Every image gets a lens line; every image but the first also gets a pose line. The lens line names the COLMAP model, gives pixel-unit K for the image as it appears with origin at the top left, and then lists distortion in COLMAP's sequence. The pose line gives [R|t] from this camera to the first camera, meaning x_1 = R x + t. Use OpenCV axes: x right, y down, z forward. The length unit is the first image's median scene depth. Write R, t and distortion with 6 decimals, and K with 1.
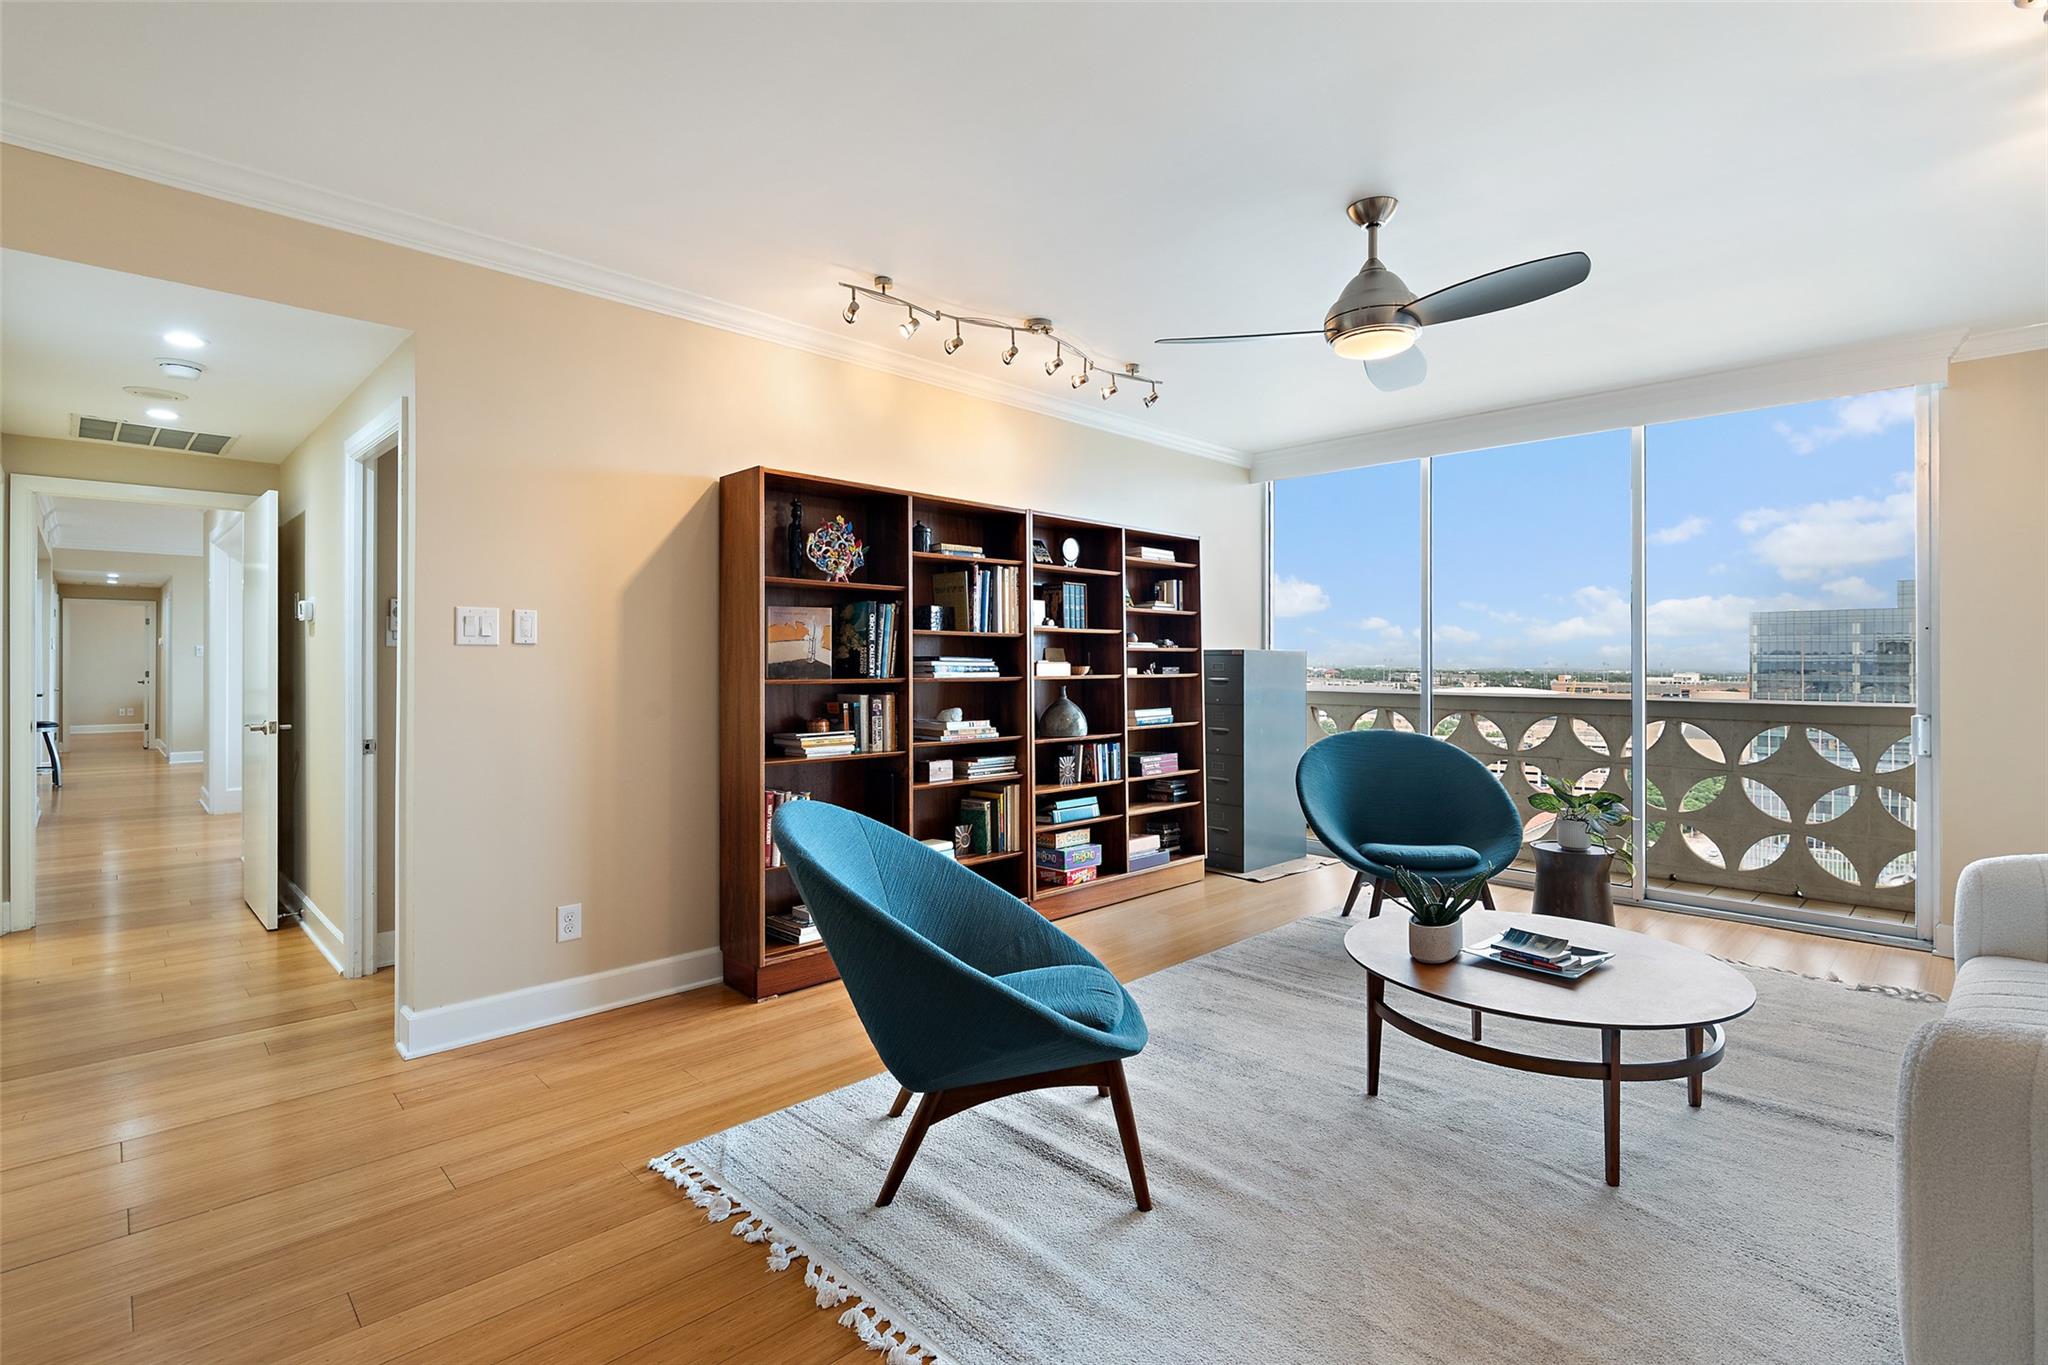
lens RADIAL K [[946.6, 0, 1021.3], [0, 946.6, 673.9], [0, 0, 1]] dist [0.010798, -0.000329]
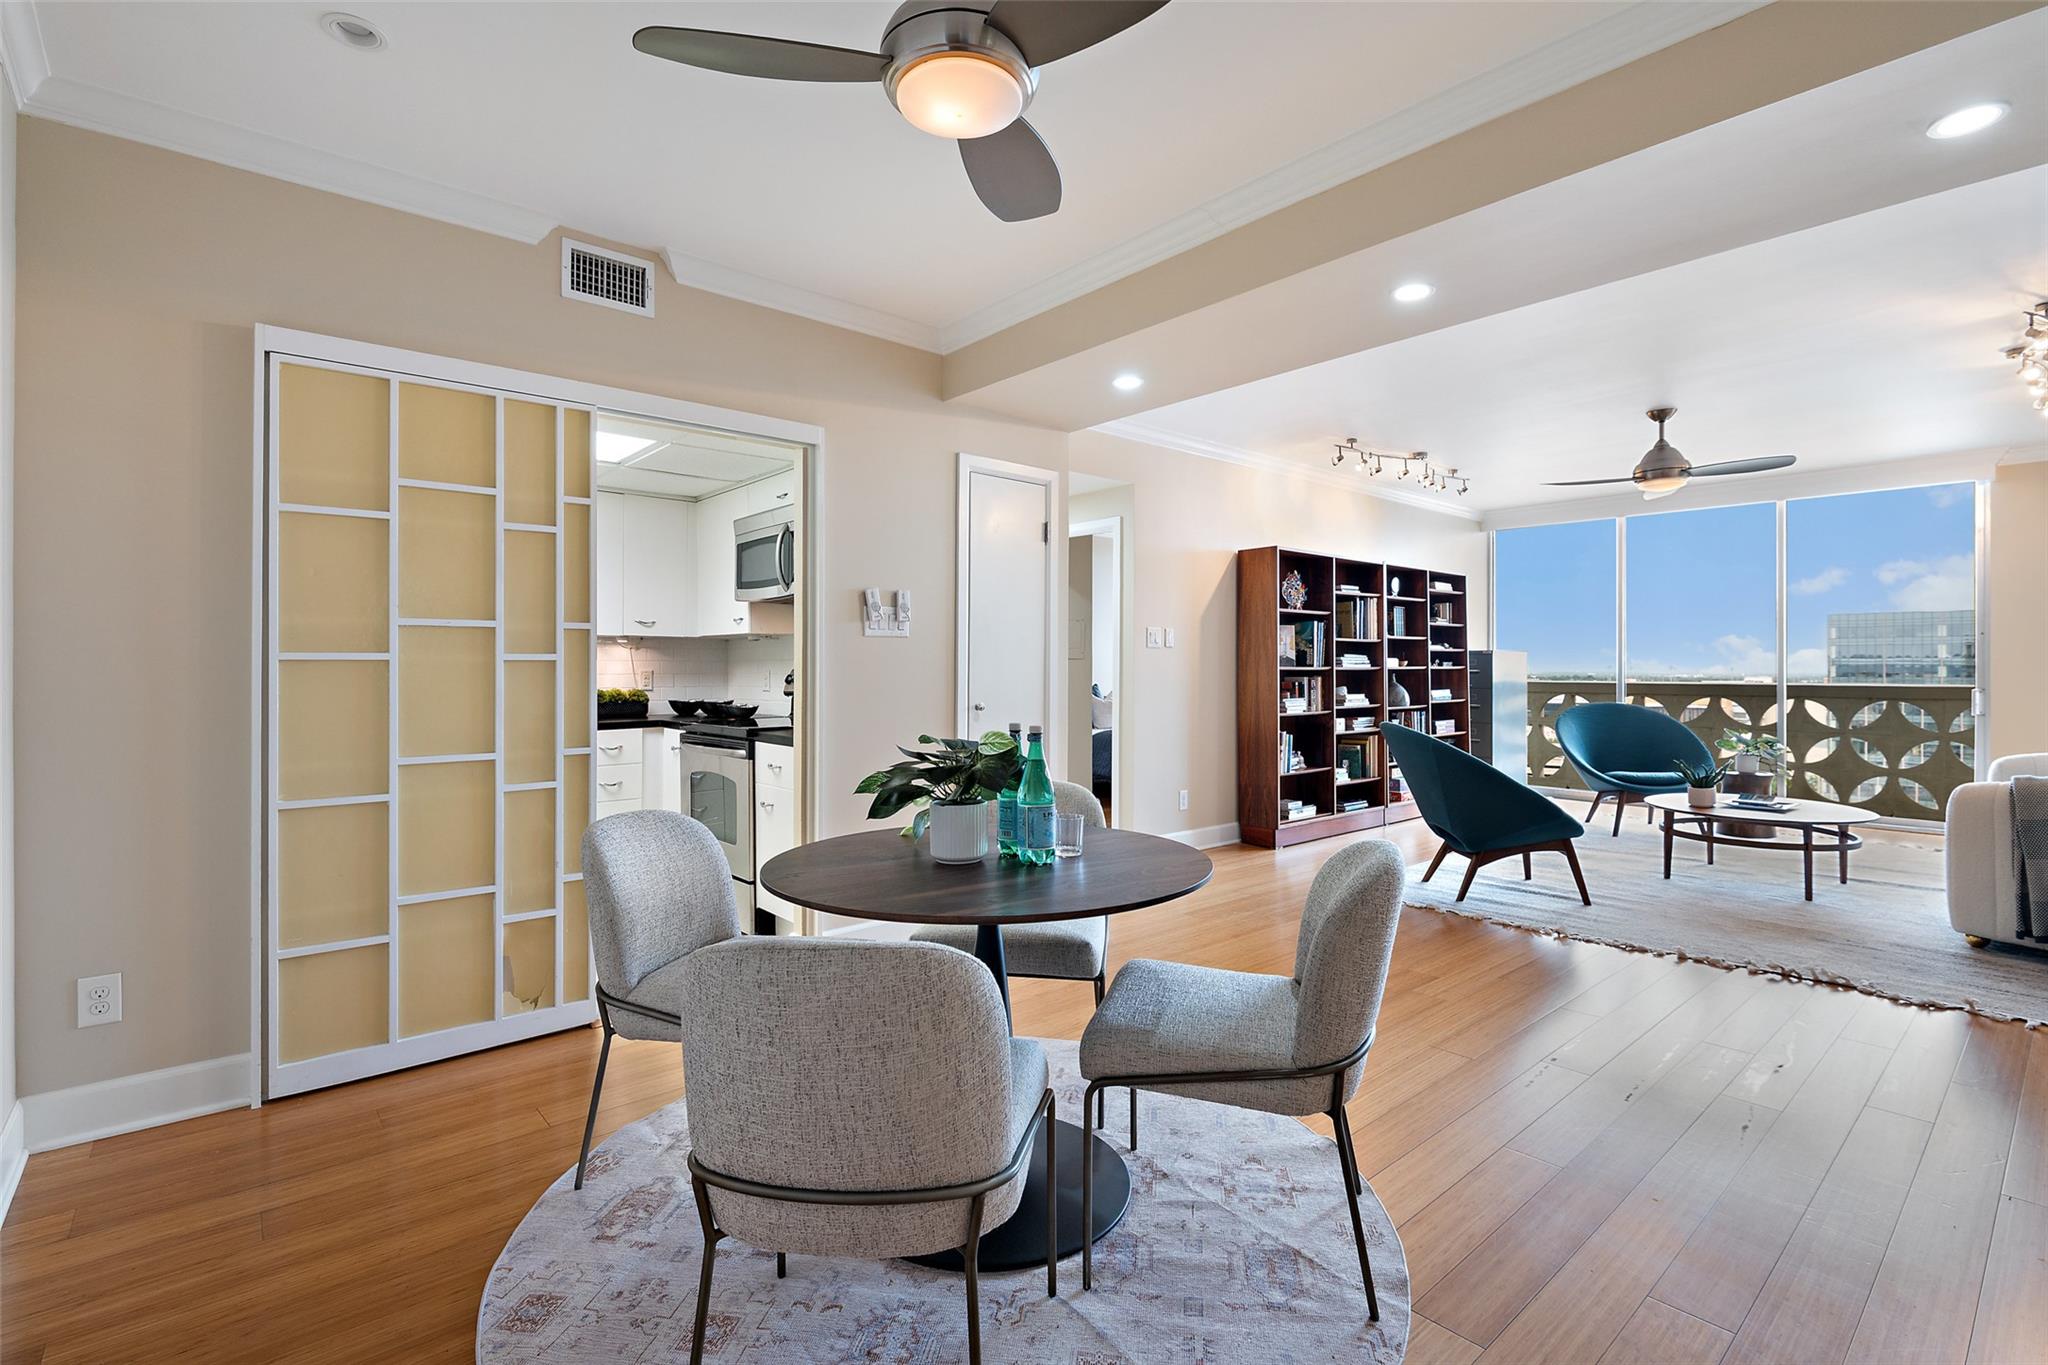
lens RADIAL K [[946.6, 0, 1012.9], [0, 946.6, 685.0], [0, 0, 1]] dist [0.010798, -0.000329]
pose [[0.998621, -0.001821, -0.052472, -0.536855], [0.002095, 0.999984, 0.005162, 0.023601], [0.052462, -0.005265, 0.998609, -0.626756]]
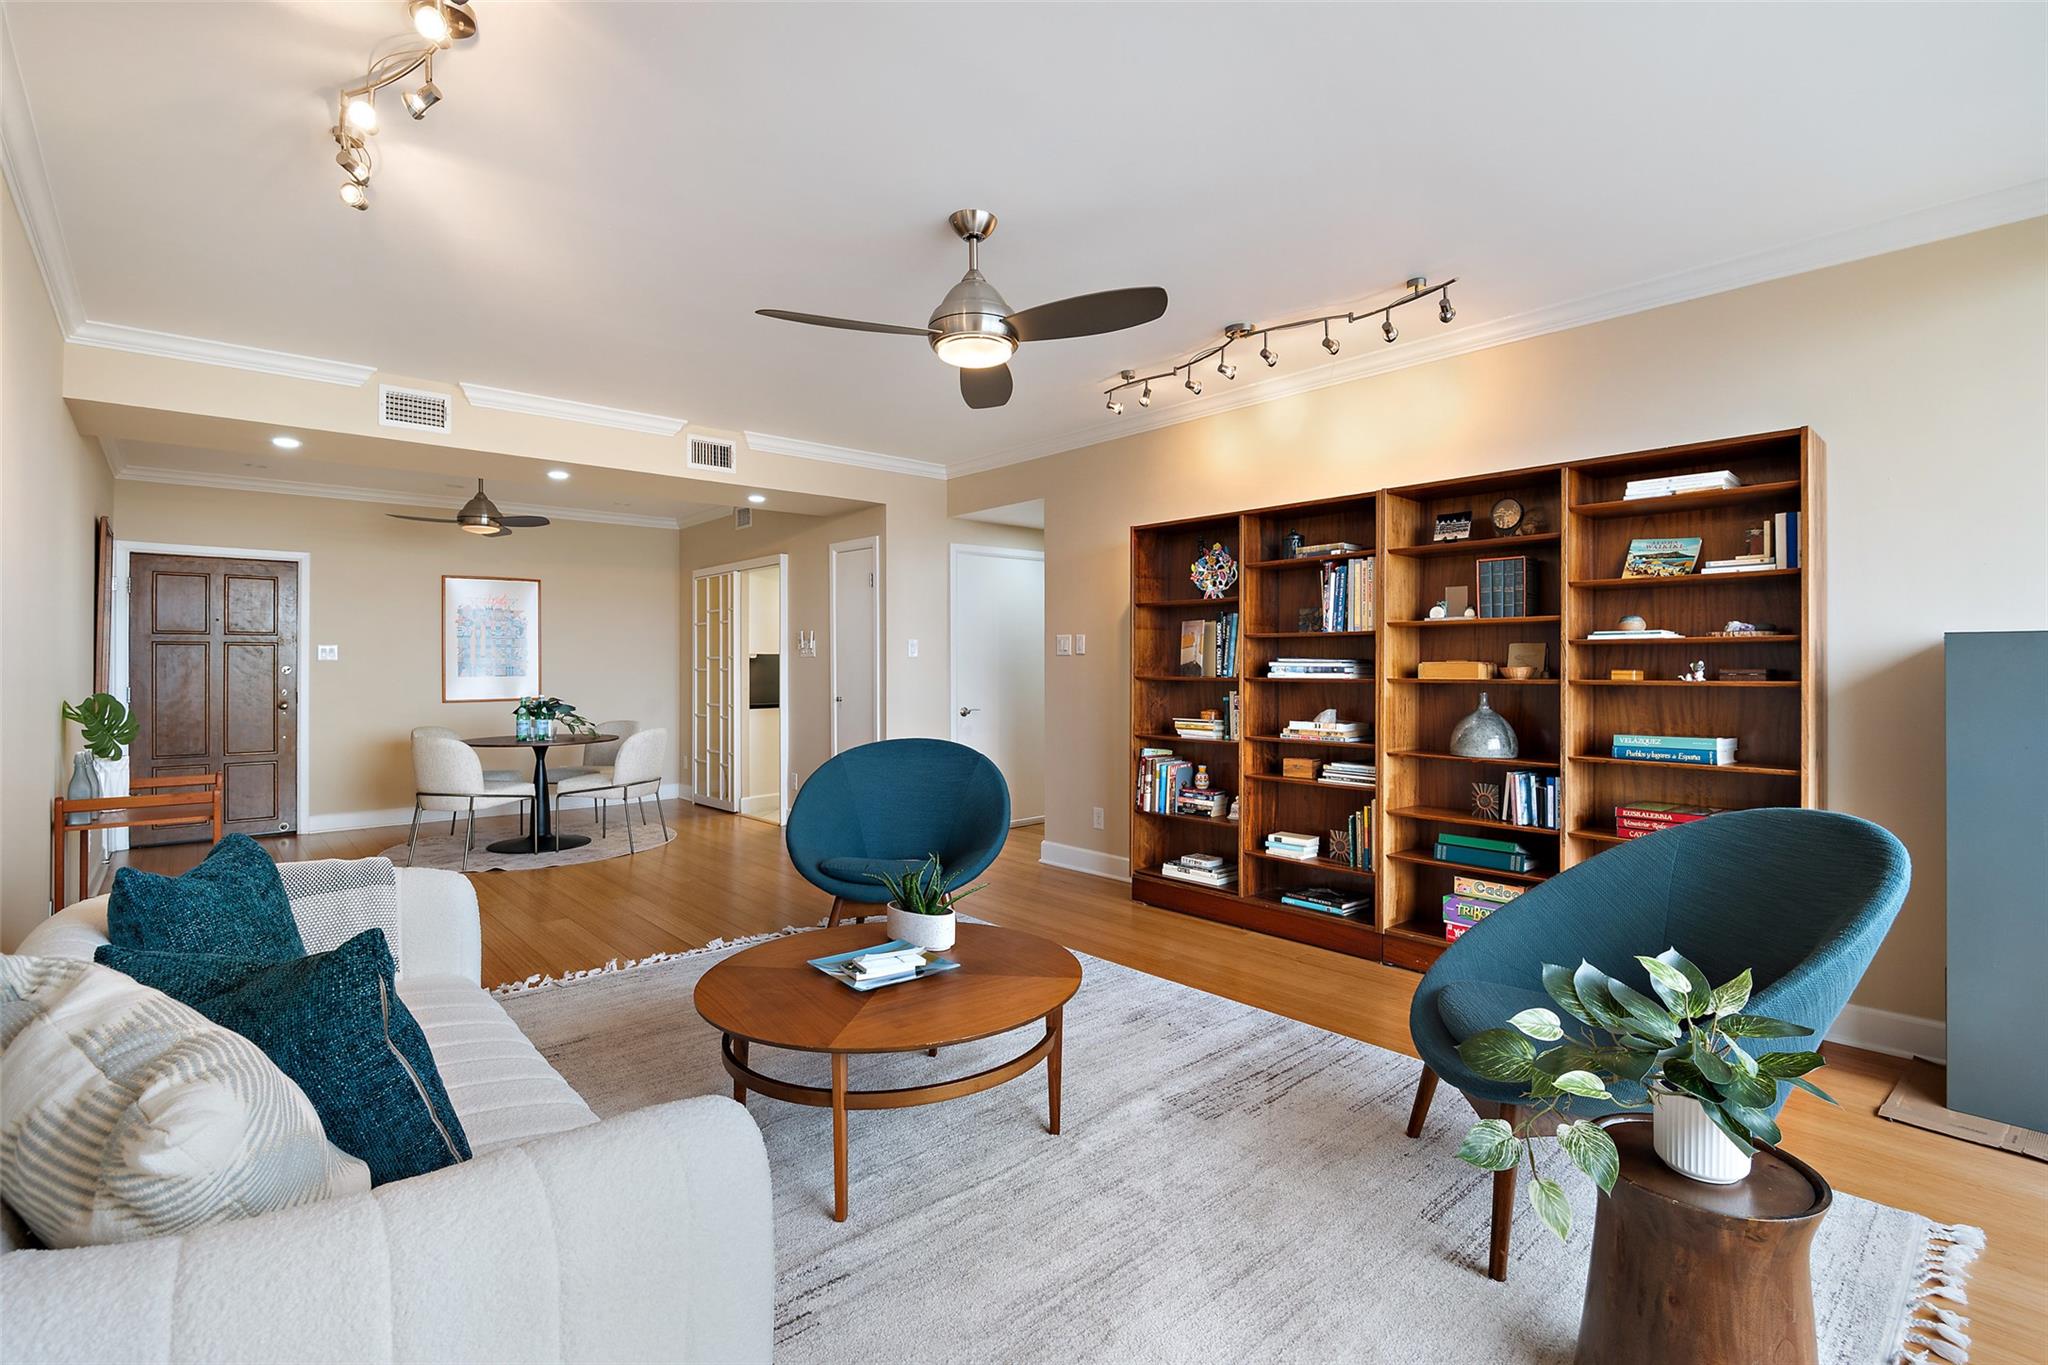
lens RADIAL K [[946.6, 0, 1023.4], [0, 946.6, 669.7], [0, 0, 1]] dist [0.010798, -0.000329]
pose [[-0.048601, 0.006462, -0.998797, 0.917937], [-0.003374, 0.999972, 0.006633, -0.009888], [0.998813, 0.003692, -0.048578, 0.720200]]
